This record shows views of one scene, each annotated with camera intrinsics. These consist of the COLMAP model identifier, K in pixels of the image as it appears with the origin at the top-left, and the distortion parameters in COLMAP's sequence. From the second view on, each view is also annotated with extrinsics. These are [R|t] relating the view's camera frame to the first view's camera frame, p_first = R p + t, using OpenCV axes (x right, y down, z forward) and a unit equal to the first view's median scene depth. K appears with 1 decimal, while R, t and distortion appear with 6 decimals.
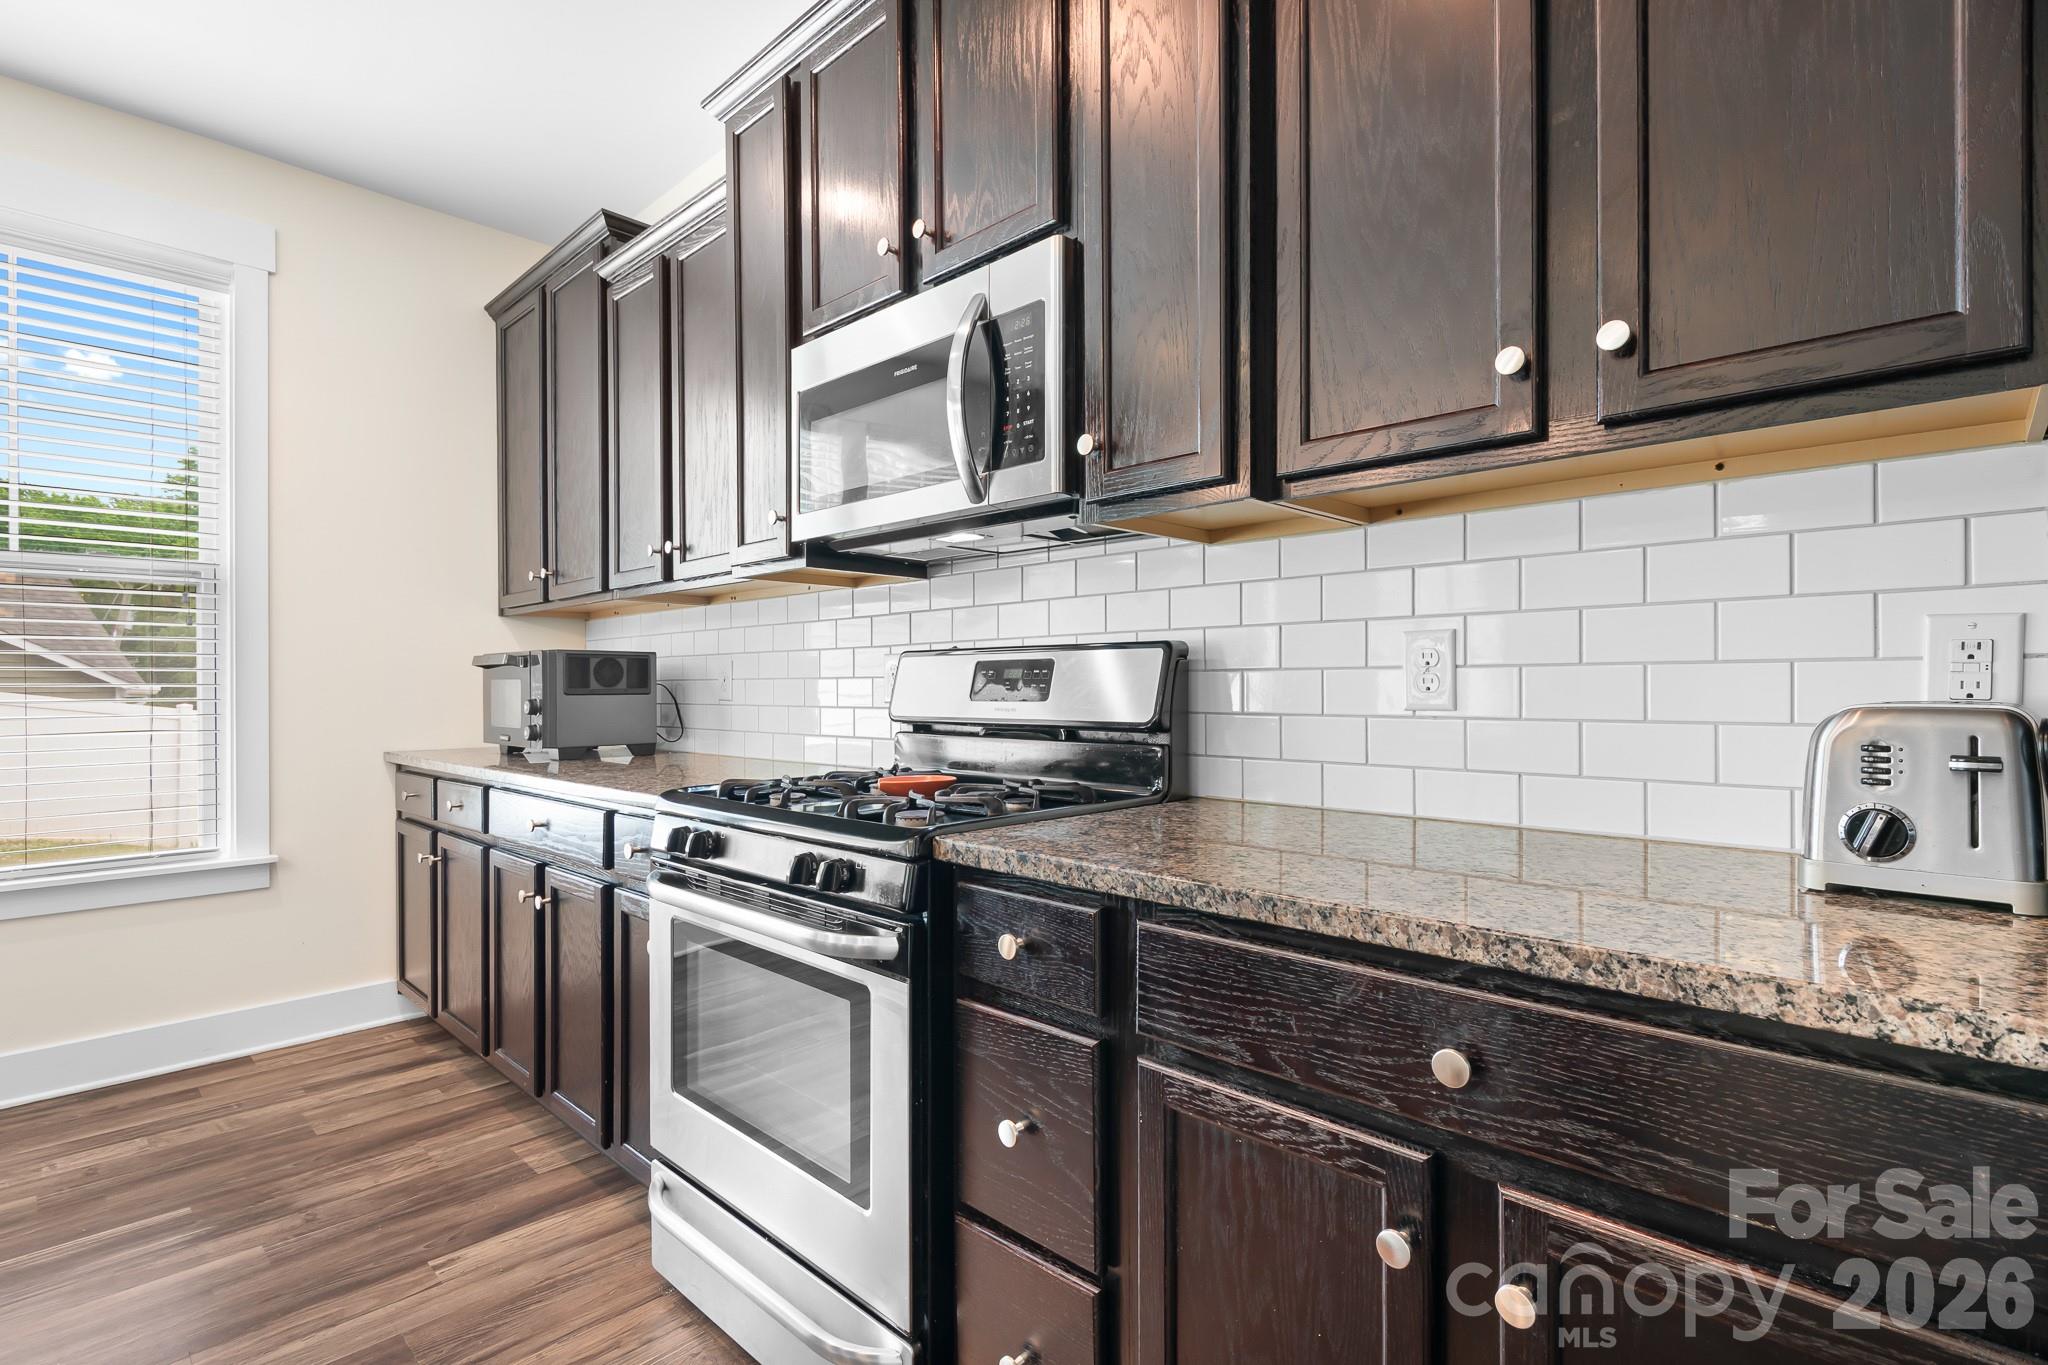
lens RADIAL K [[968.2, 0, 1010.2], [0, 968.2, 689.4], [0, 0, 1]] dist [0.013912, -0.005827]
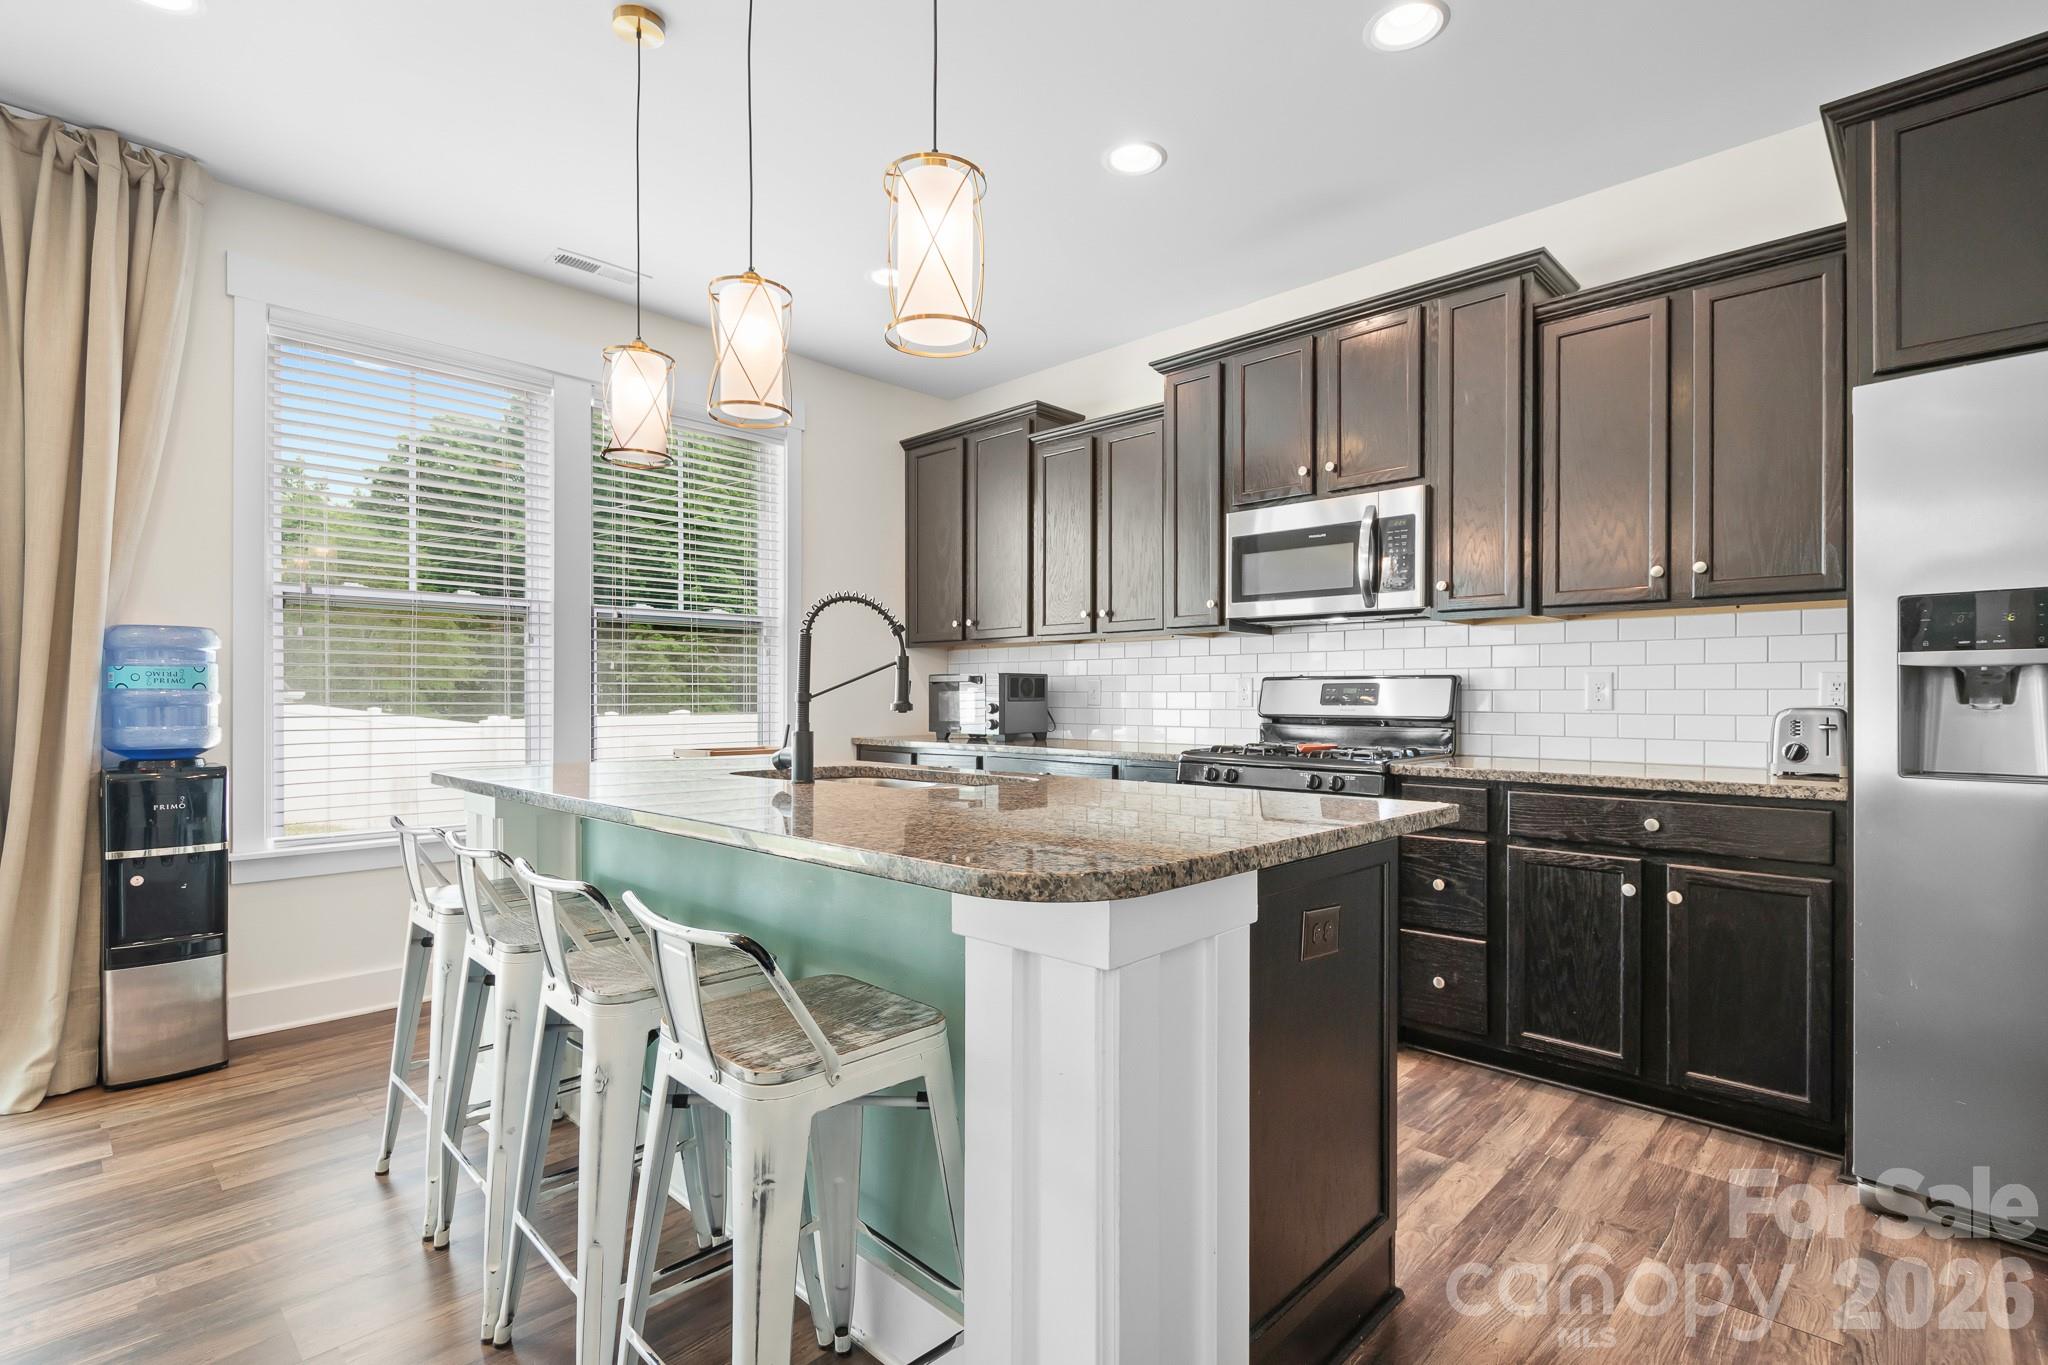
lens RADIAL K [[968.2, 0, 1002.8], [0, 968.2, 696.4], [0, 0, 1]] dist [0.013912, -0.005827]
pose [[0.999983, 0.005635, -0.001607, -0.492220], [-0.005637, 0.999983, -0.001390, 0.000896], [0.001599, 0.001399, 0.999998, -0.640455]]
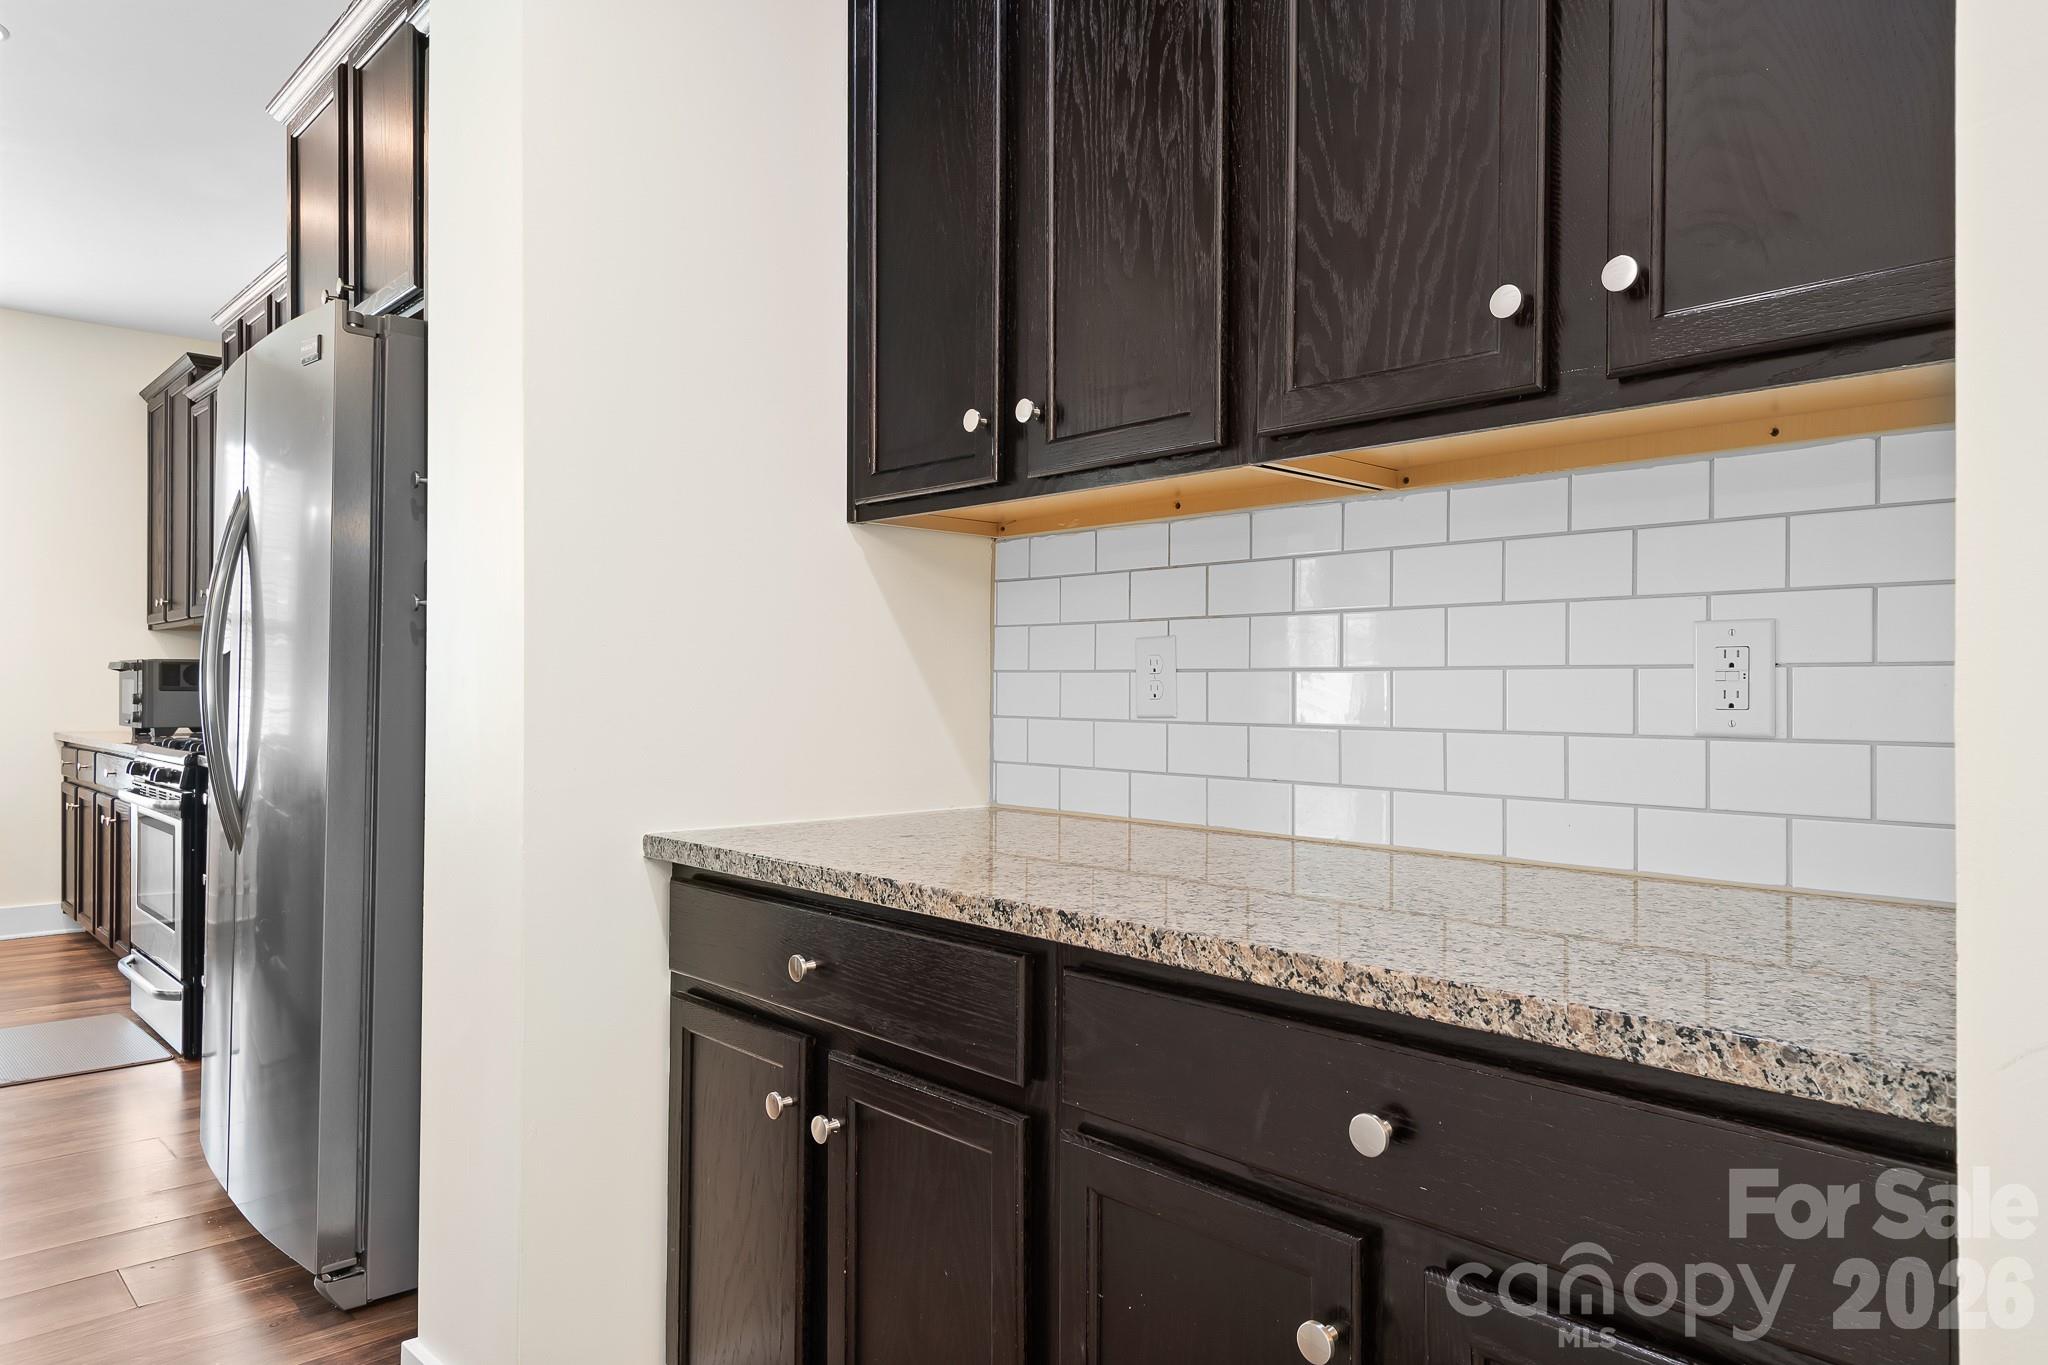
lens RADIAL K [[1313.0, 0, 1009.8], [0, 1313.0, 690.5], [0, 0, 1]] dist [0.010412, 0.002619]
pose [[0.998758, 0.008232, -0.049143, 0.937067], [-0.008294, 0.999965, -0.001054, -0.002990], [0.049133, 0.001460, 0.998791, -0.929877]]
